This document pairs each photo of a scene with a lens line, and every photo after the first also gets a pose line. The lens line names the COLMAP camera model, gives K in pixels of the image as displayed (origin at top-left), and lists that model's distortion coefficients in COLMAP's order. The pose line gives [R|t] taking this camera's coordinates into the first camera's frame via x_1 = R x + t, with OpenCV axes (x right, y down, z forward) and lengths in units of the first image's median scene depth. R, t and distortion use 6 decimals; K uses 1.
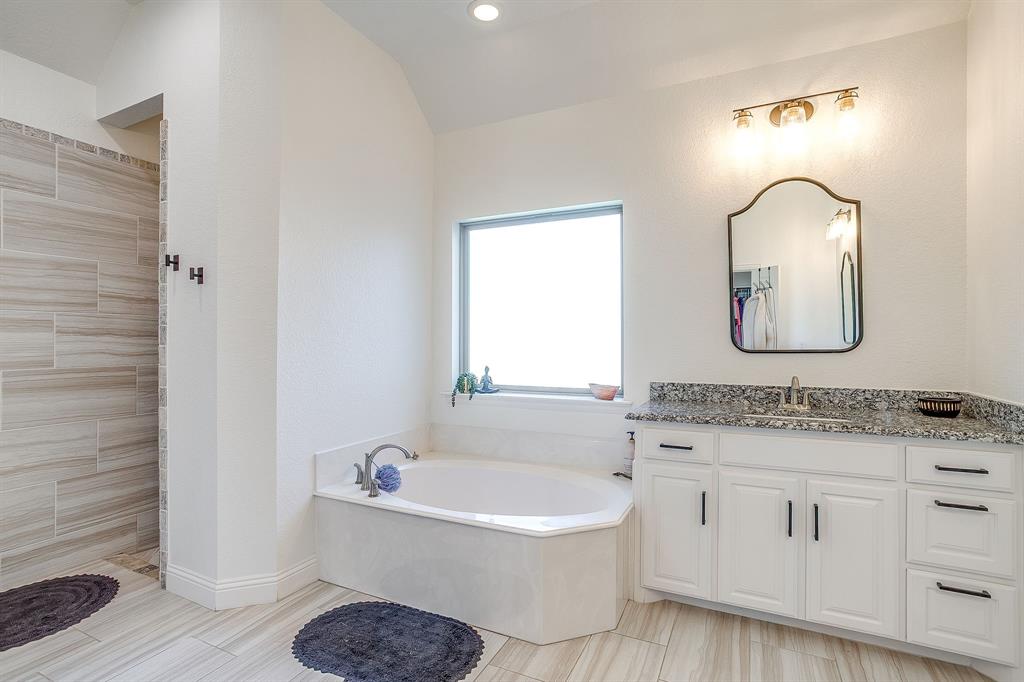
lens RADIAL K [[495.0, 0, 509.1], [0, 495.0, 338.3], [0, 0, 1]] dist [-0.065835, 0.032968]
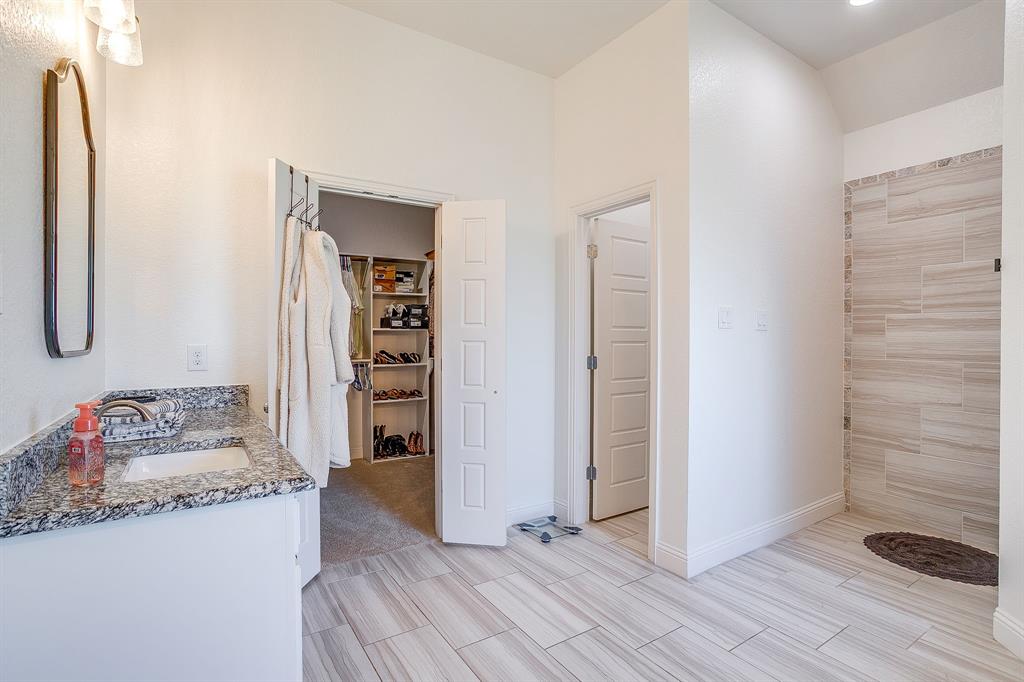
lens RADIAL K [[495.0, 0, 509.1], [0, 495.0, 338.3], [0, 0, 1]] dist [-0.065835, 0.032968]
pose [[-0.500052, 0.005242, -0.865979, 0.558759], [-0.000448, 0.999980, 0.006312, -0.000328], [0.865995, 0.003545, -0.500040, 0.596332]]
